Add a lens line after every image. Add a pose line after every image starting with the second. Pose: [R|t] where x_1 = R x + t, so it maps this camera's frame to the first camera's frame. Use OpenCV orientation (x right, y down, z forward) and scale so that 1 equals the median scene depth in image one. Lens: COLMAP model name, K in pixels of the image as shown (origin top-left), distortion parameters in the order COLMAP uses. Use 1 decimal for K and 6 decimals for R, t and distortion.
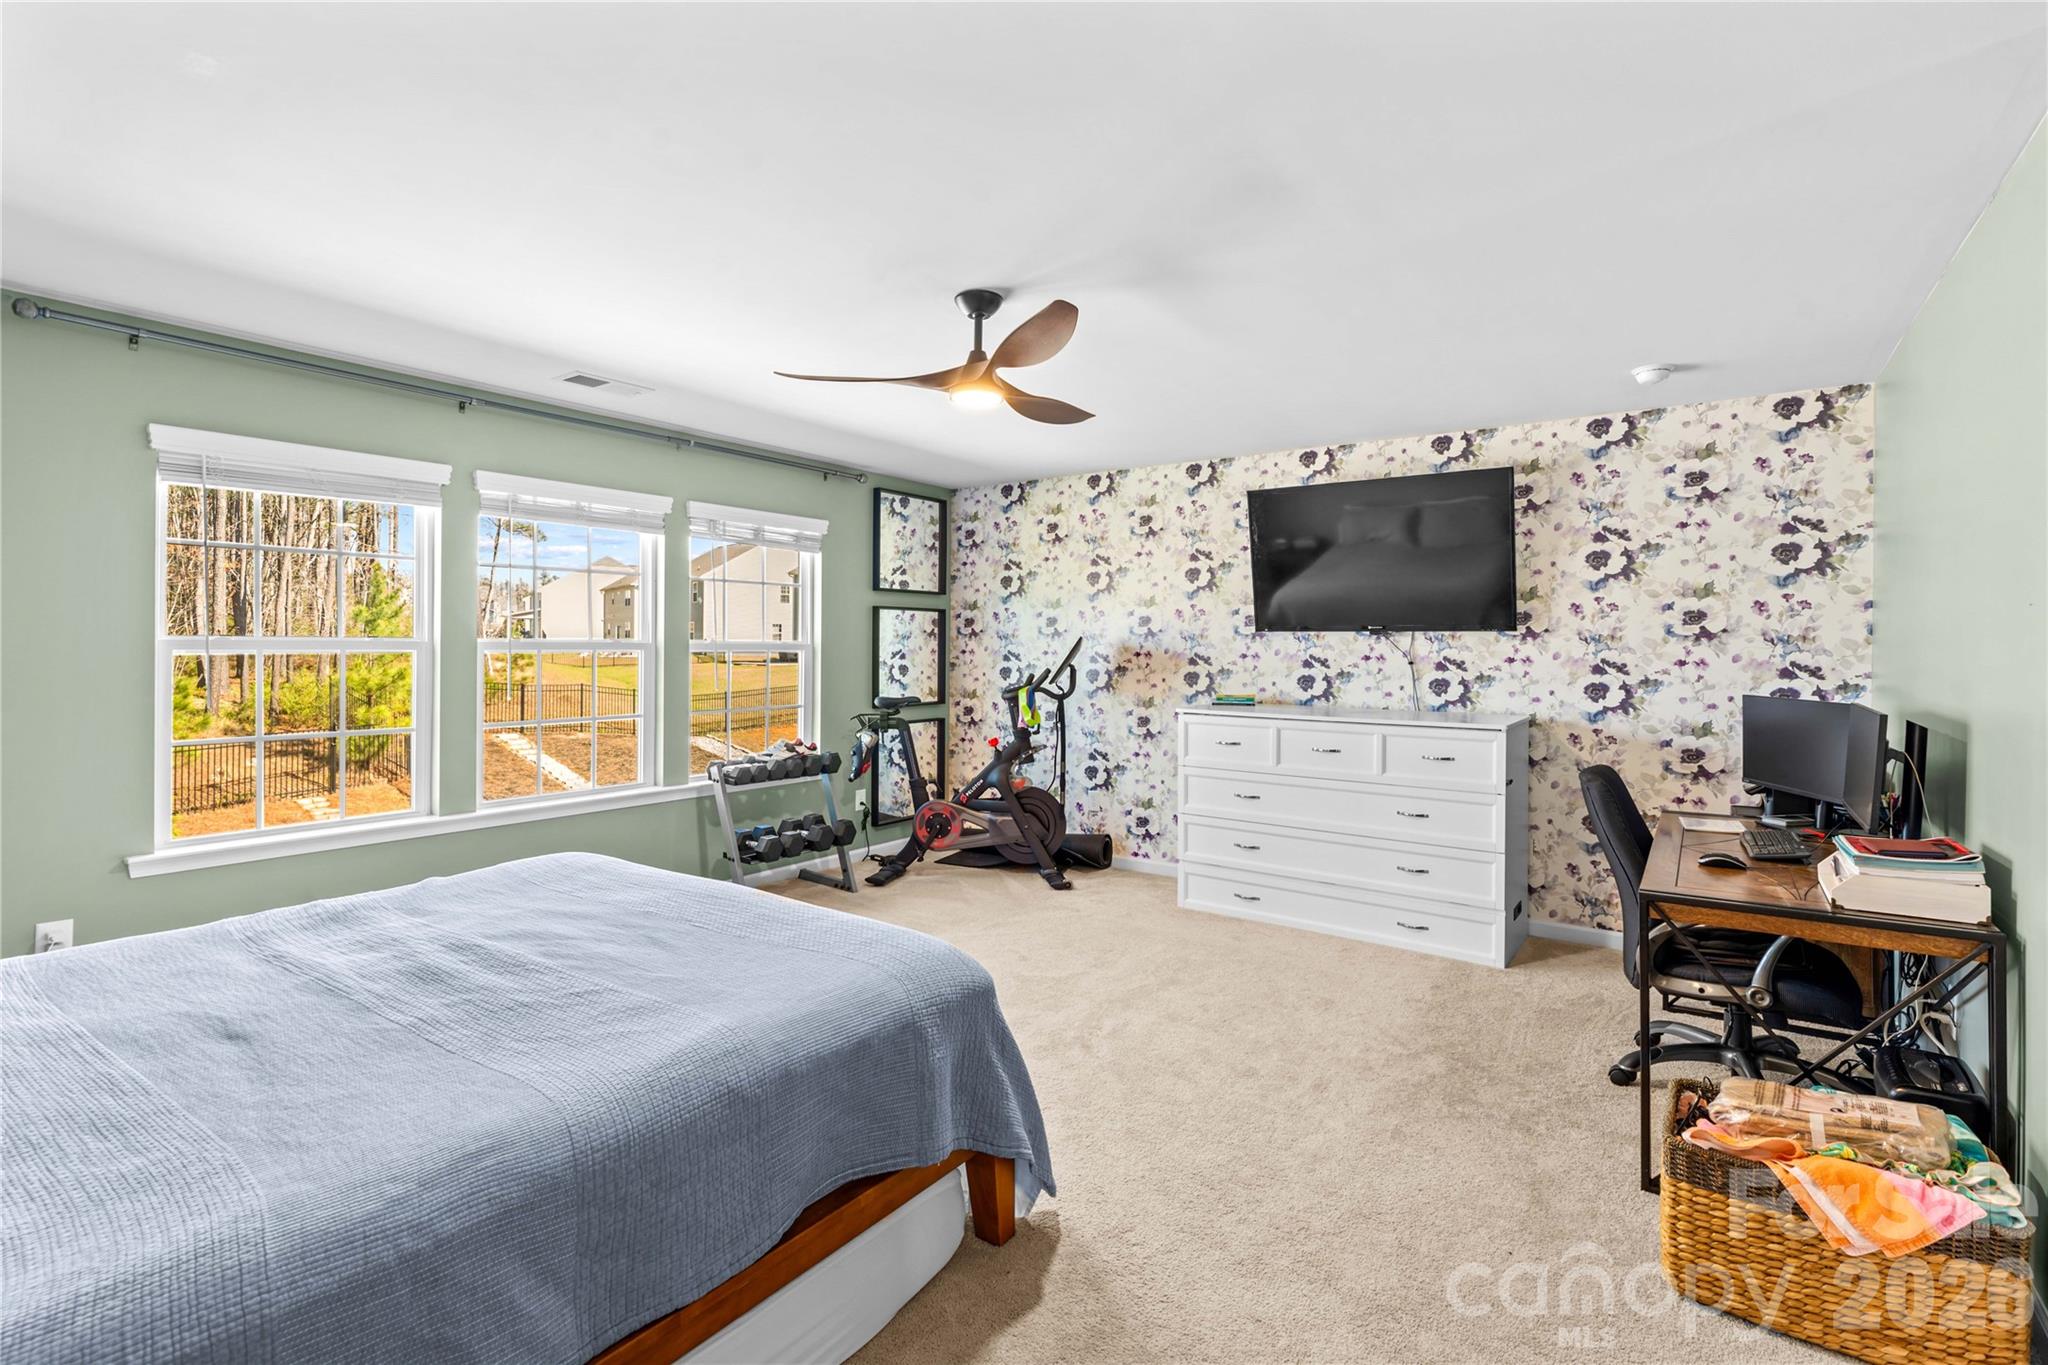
lens RADIAL K [[951.3, 0, 1030.9], [0, 951.3, 653.3], [0, 0, 1]] dist [-0.000621, 0.000021]
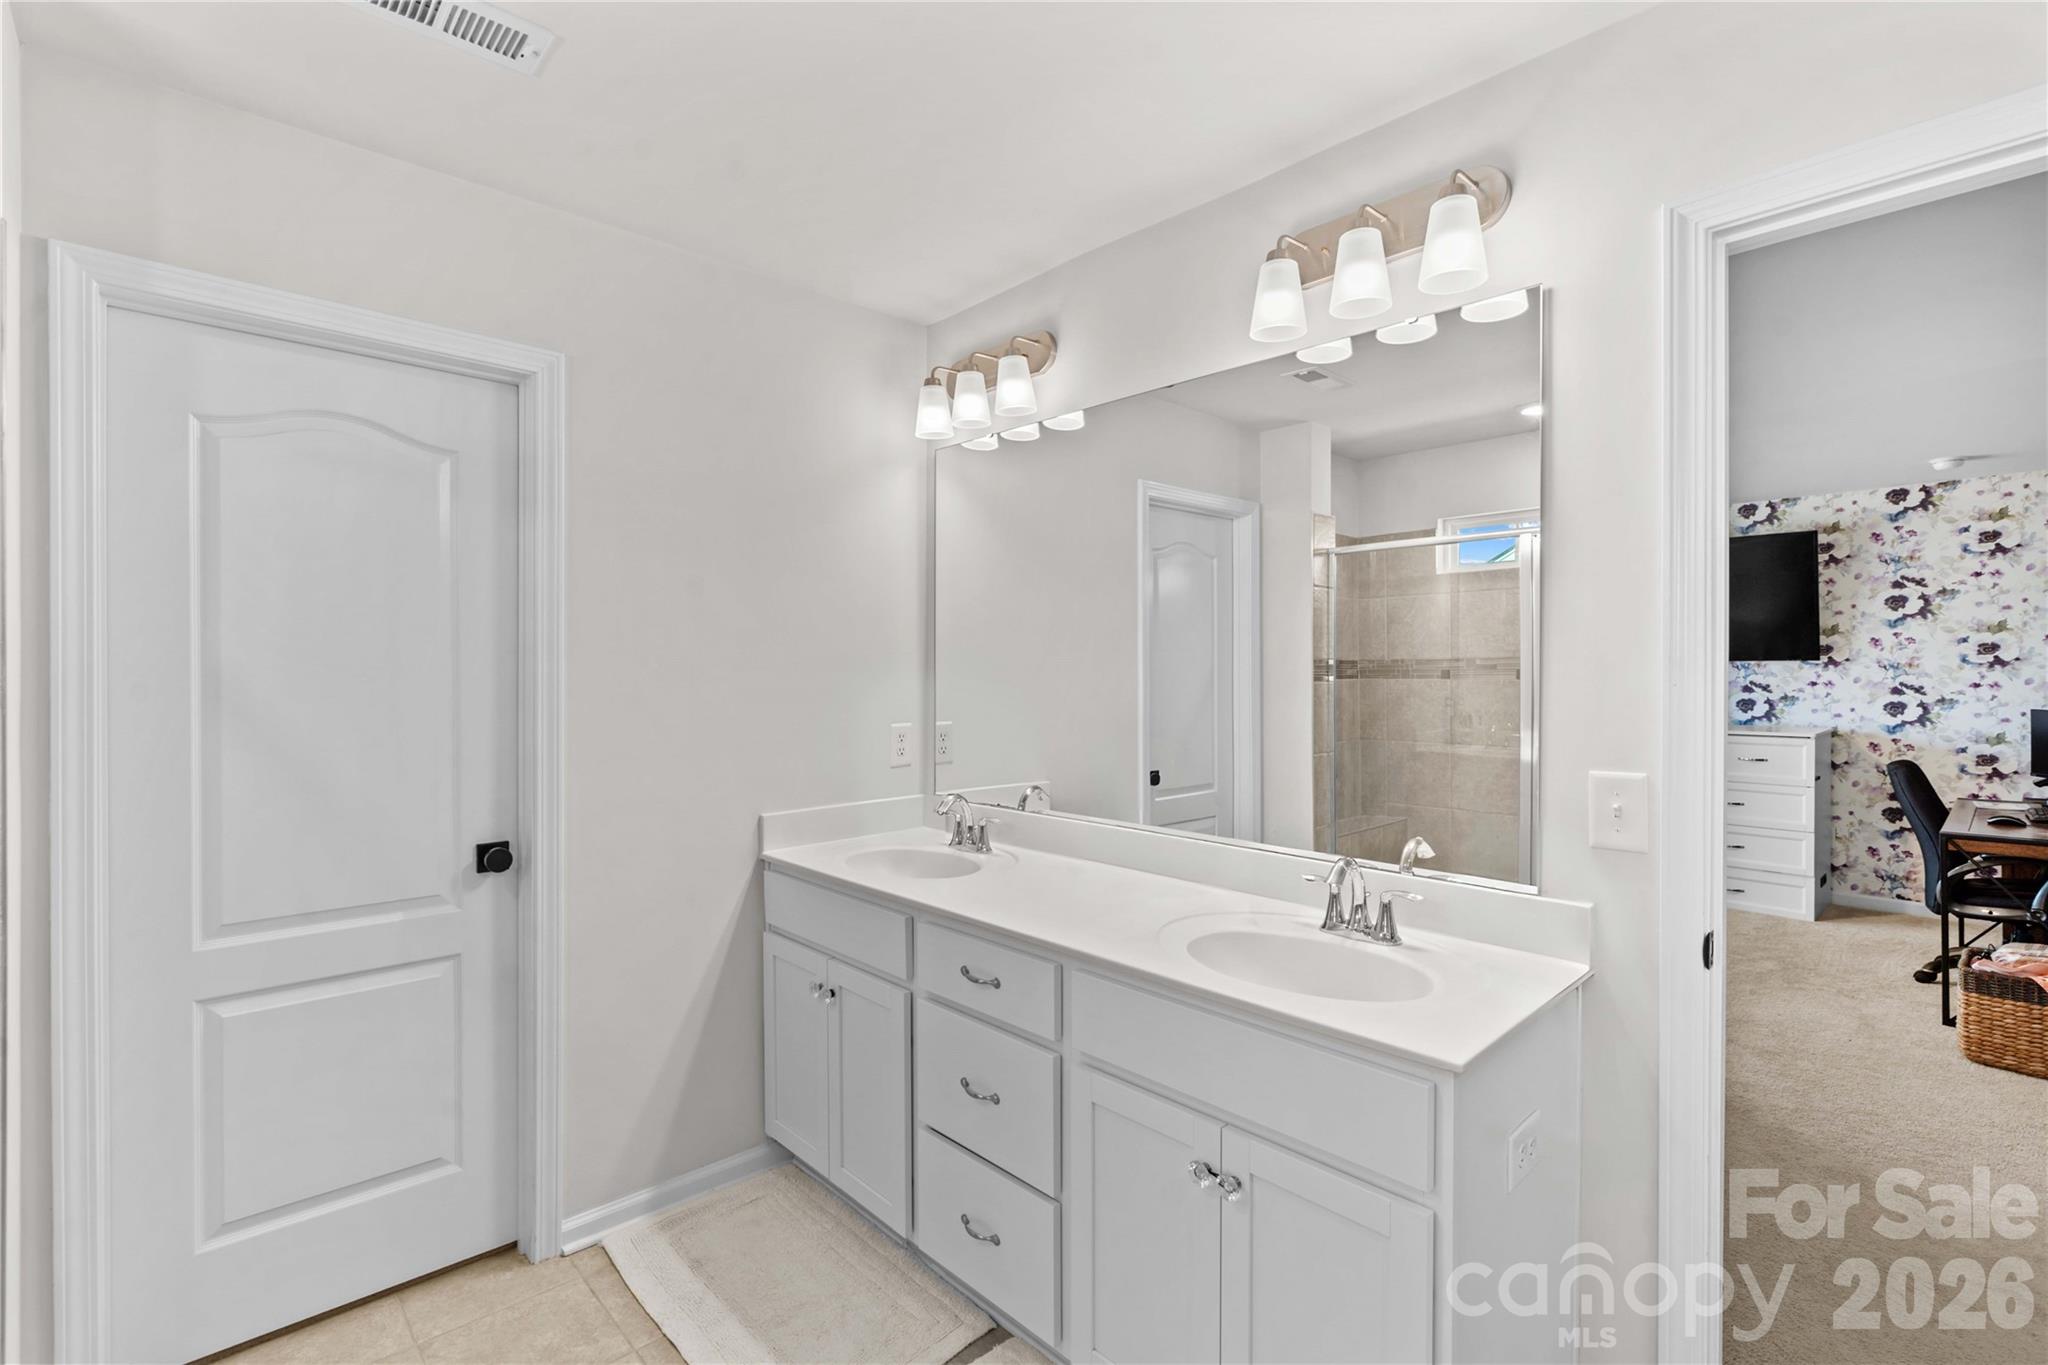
lens RADIAL K [[929.6, 0, 1024.0], [0, 929.6, 682.5], [0, 0, 1]] dist [0.002407, 0.000127]
pose [[0.979862, -0.005430, -0.199604, -0.271191], [0.006225, 0.999975, 0.003354, -0.004973], [0.199581, -0.004529, 0.979871, -0.410369]]
